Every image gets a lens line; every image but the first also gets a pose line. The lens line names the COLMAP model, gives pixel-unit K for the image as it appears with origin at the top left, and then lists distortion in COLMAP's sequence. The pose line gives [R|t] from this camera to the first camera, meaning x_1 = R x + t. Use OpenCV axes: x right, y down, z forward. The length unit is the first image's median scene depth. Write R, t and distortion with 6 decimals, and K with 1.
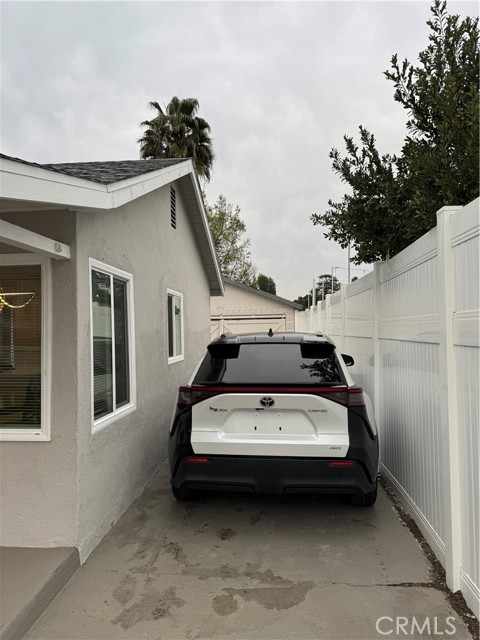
lens RADIAL K [[454.1, 0, 238.1], [0, 454.1, 323.7], [0, 0, 1]] dist [0.108818, -0.173037]
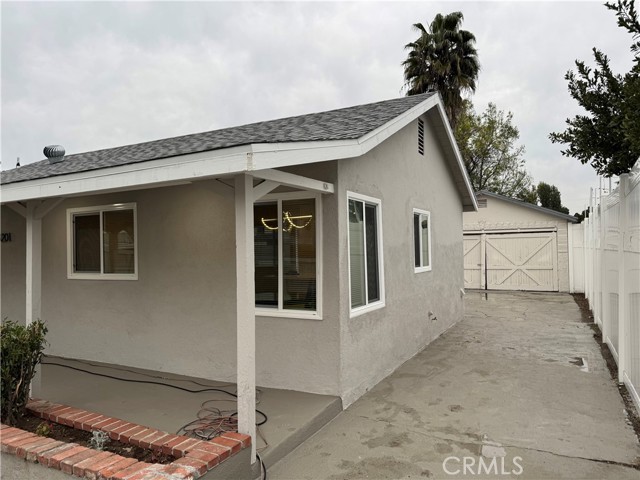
lens RADIAL K [[454.1, 0, 320.0], [0, 454.1, 240.0], [0, 0, 1]] dist [0.108818, -0.173037]
pose [[0.920351, -0.008650, -0.390998, 0.086241], [0.009434, 0.999955, 0.000085, 0.001983], [0.390980, -0.003767, 0.920392, -0.186386]]
